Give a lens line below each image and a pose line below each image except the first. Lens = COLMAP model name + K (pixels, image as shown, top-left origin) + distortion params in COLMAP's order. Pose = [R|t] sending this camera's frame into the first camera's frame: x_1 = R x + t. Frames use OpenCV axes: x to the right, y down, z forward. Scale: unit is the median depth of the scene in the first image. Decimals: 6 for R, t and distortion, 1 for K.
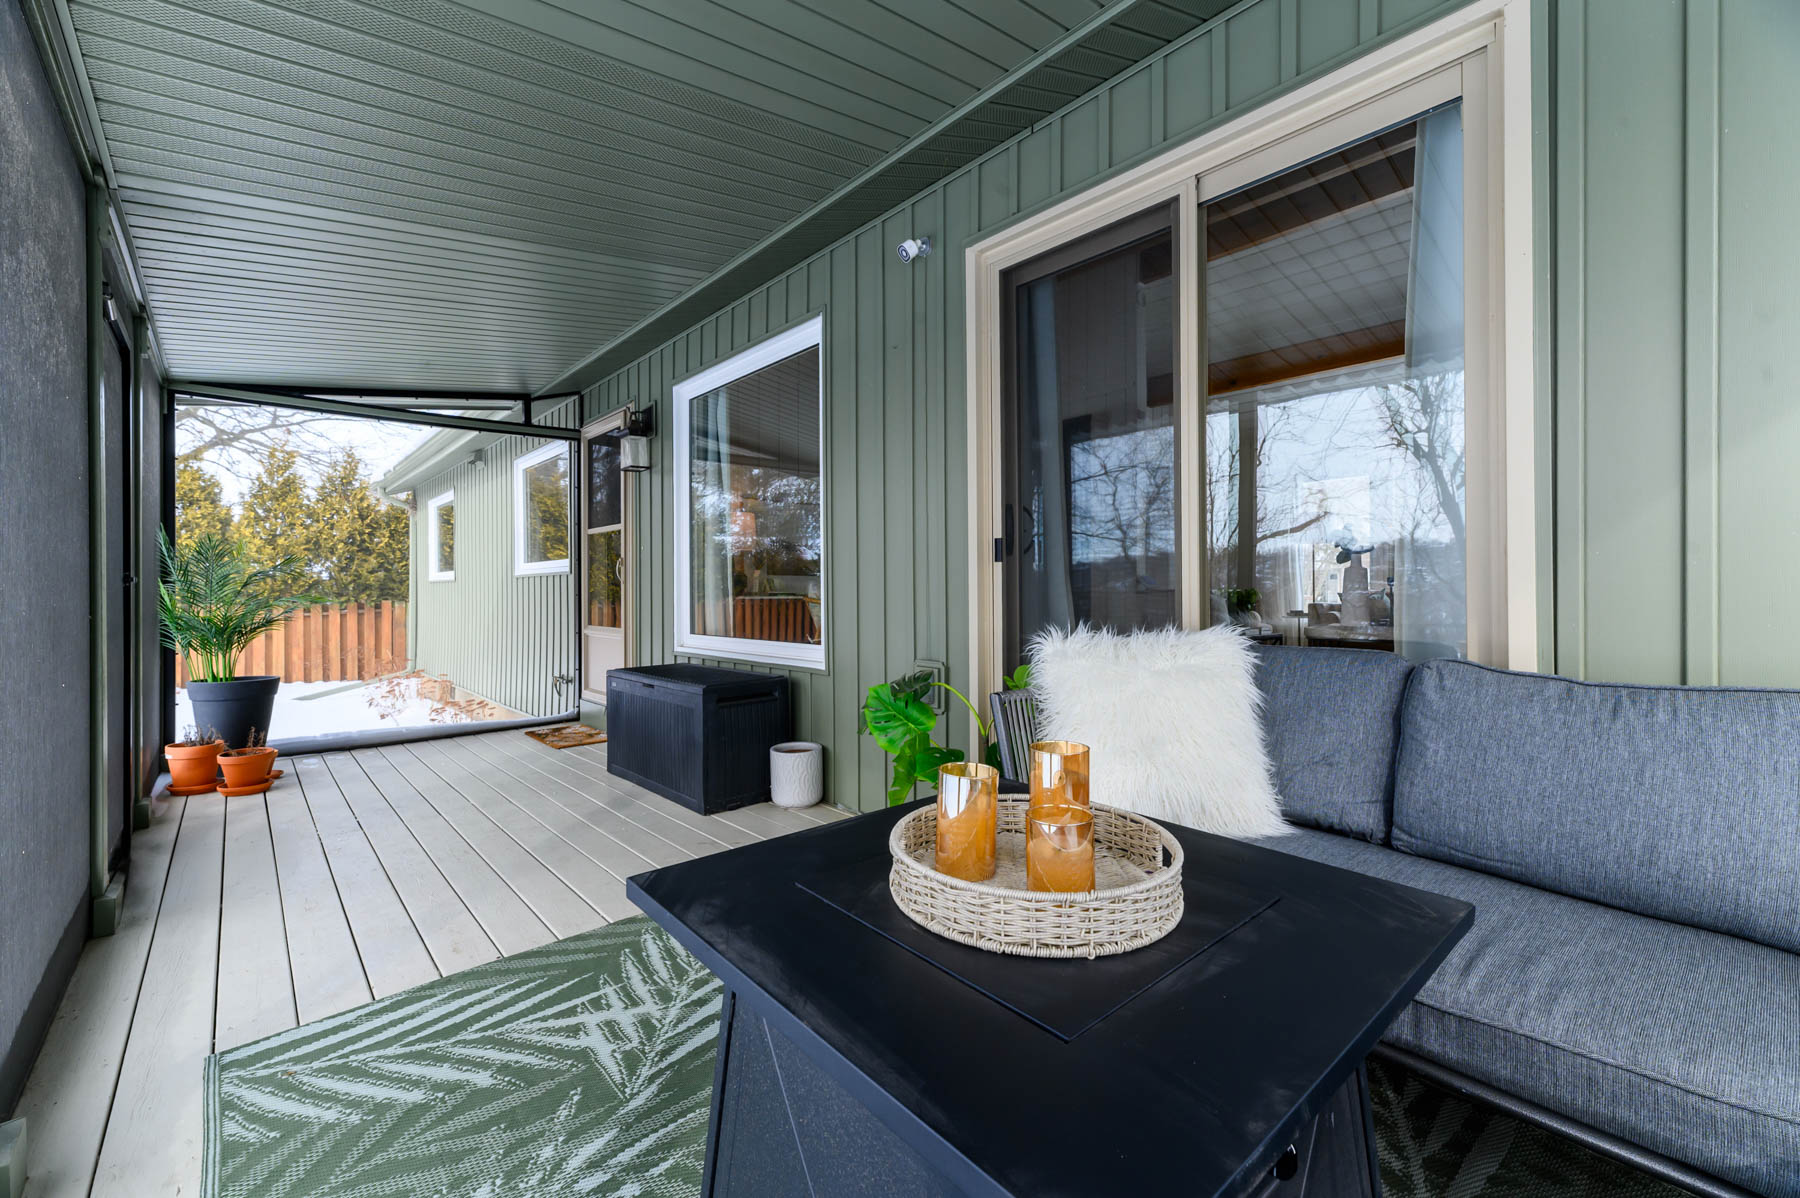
lens RADIAL K [[723.3, 0, 908.2], [0, 723.3, 594.5], [0, 0, 1]] dist [0.000614, 0.000092]
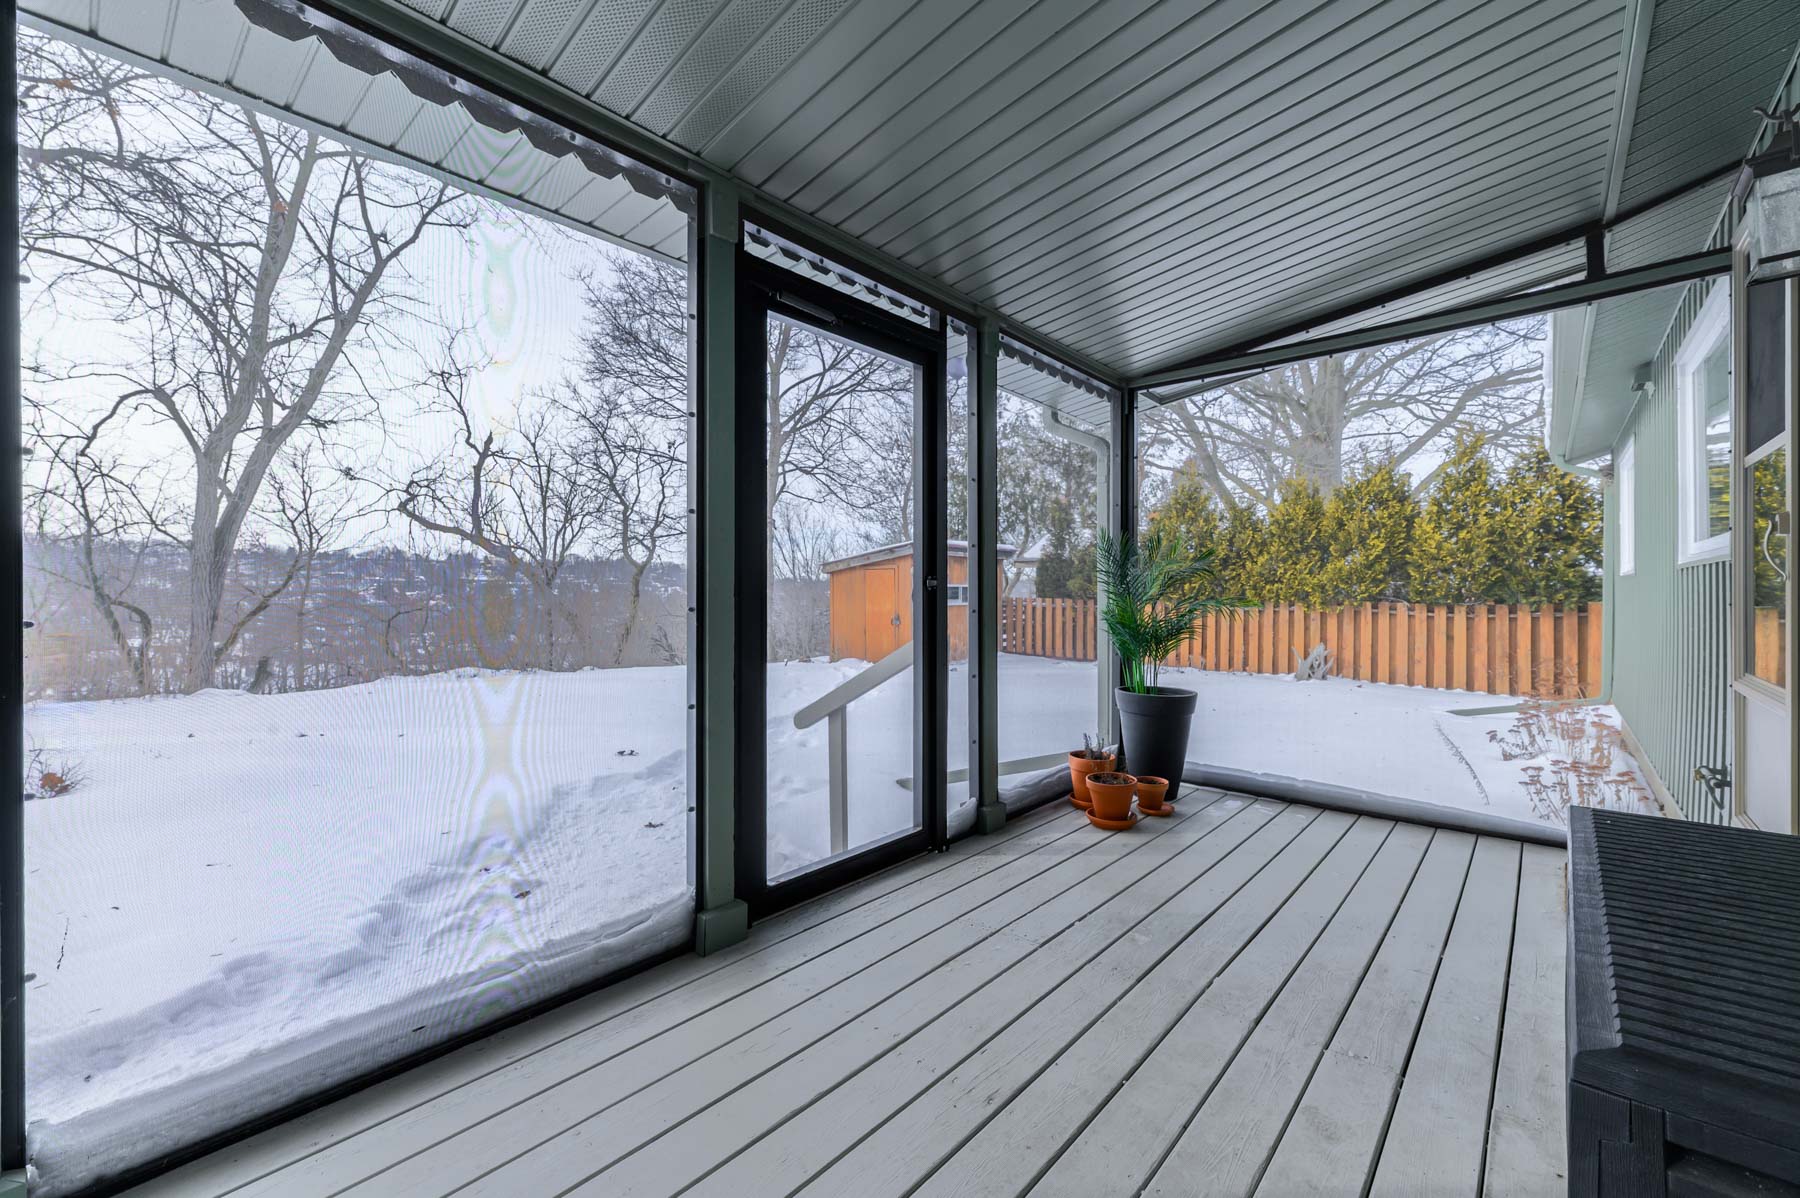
lens RADIAL K [[723.3, 0, 901.0], [0, 723.3, 590.8], [0, 0, 1]] dist [0.000614, 0.000092]
pose [[0.090226, 0.004202, -0.995912, -0.020850], [-0.004540, 0.999982, 0.003808, -0.003082], [0.995911, 0.004178, 0.090243, 0.206057]]
